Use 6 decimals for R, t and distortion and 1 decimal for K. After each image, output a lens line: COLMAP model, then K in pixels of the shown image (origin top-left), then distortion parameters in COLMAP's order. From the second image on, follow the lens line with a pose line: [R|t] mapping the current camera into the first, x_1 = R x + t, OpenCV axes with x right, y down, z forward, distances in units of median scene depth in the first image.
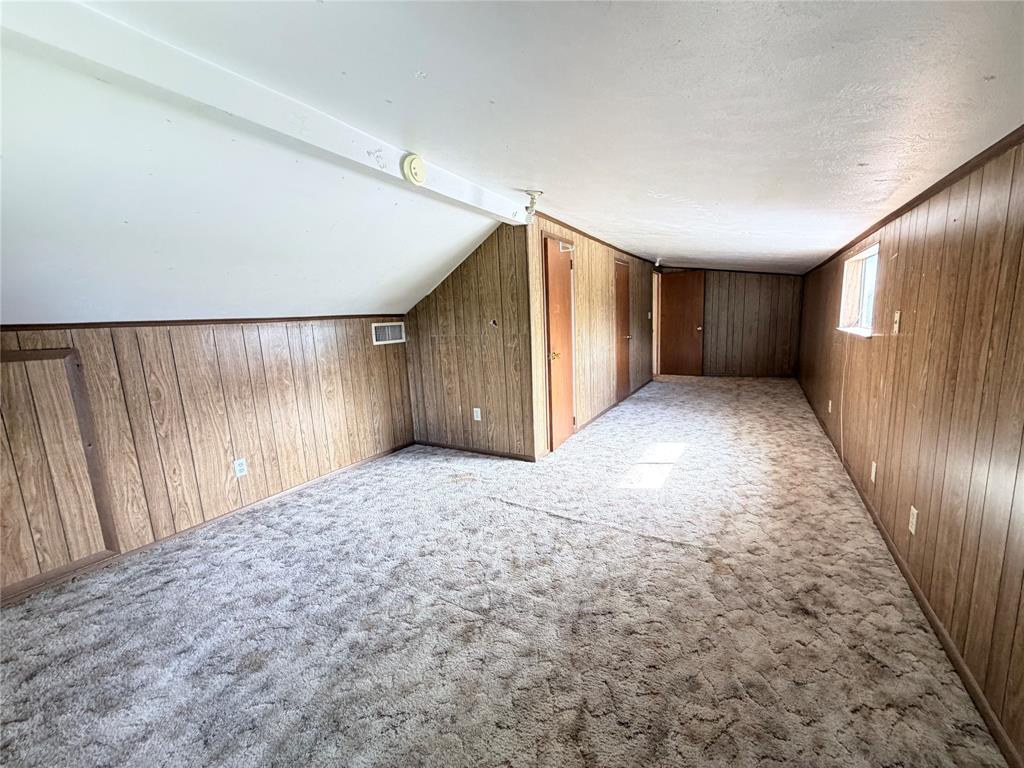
lens RADIAL K [[409.8, 0, 512.6], [0, 409.8, 385.1], [0, 0, 1]] dist [0.002991, 0.000066]
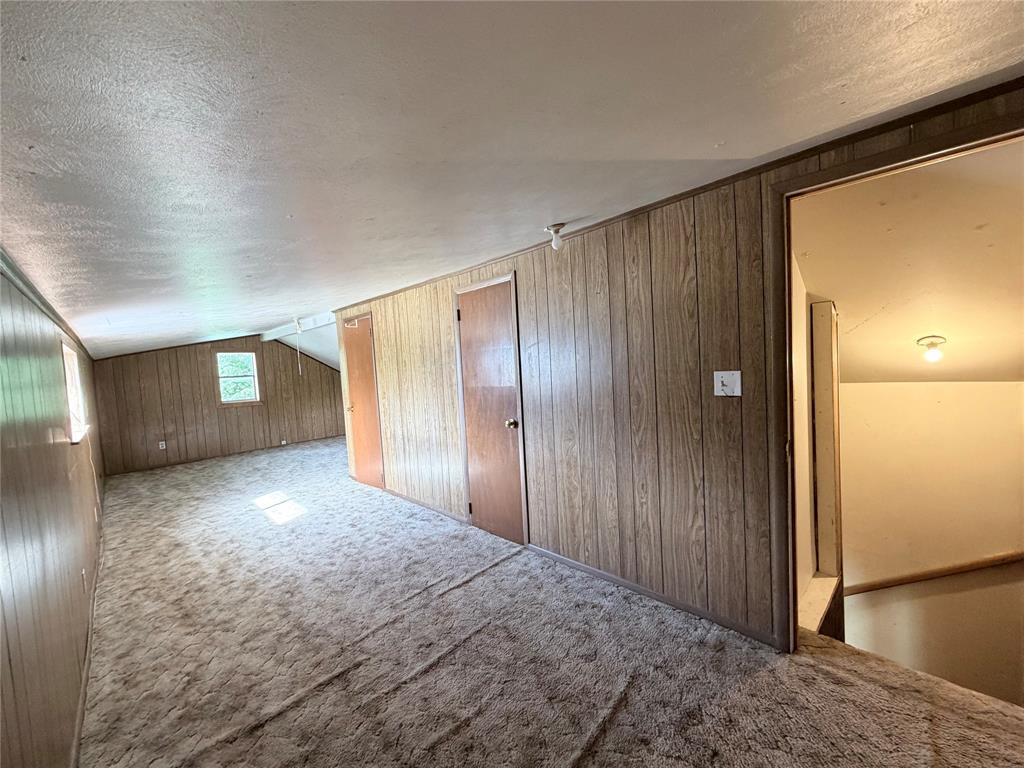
lens RADIAL K [[409.8, 0, 512.3], [0, 409.8, 383.1], [0, 0, 1]] dist [0.002991, 0.000066]
pose [[-0.257741, 0.118175, -0.958960, 1.278697], [-0.086344, 0.985704, 0.144678, -0.408392], [0.962348, 0.120090, -0.243853, 1.890716]]
